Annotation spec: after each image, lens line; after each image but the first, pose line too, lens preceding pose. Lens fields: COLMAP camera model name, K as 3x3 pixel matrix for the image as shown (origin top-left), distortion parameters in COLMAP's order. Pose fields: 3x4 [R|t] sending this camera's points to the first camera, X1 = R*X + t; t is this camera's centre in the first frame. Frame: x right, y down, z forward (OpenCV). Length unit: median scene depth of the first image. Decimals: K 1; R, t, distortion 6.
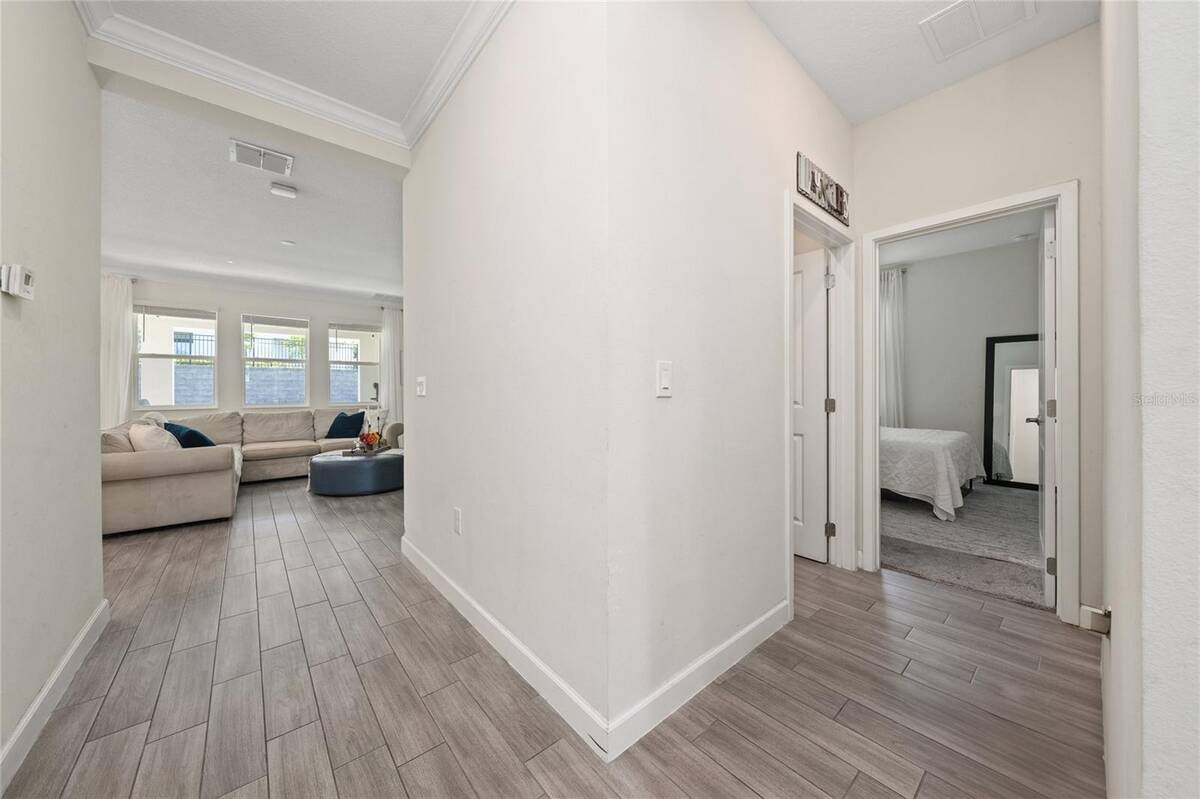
lens RADIAL K [[410.8, 0, 600.8], [0, 410.8, 394.5], [0, 0, 1]] dist [0.001929, 0.000162]
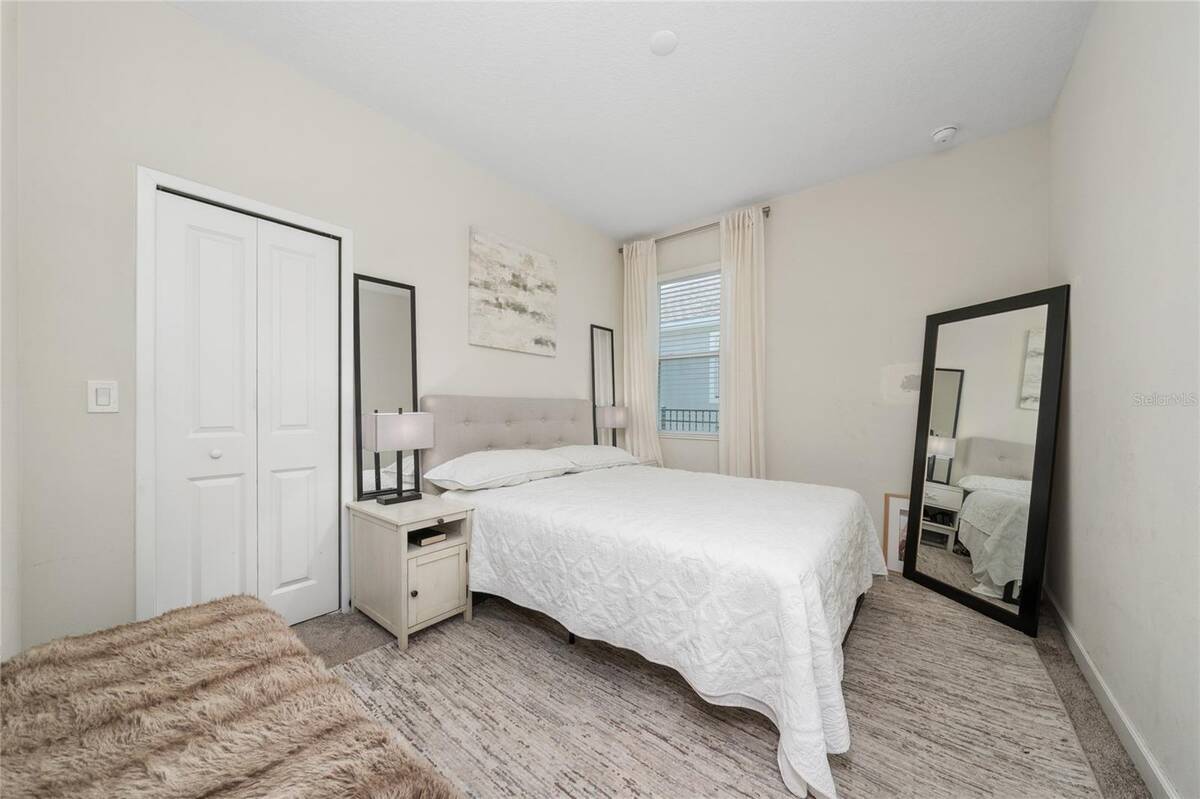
lens RADIAL K [[410.8, 0, 600.7], [0, 410.8, 405.0], [0, 0, 1]] dist [0.001929, 0.000162]
pose [[0.985883, 0.008155, 0.167239, 0.583565], [-0.005816, 0.999878, -0.014467, -0.009404], [-0.167337, 0.013290, 0.985810, 0.658838]]
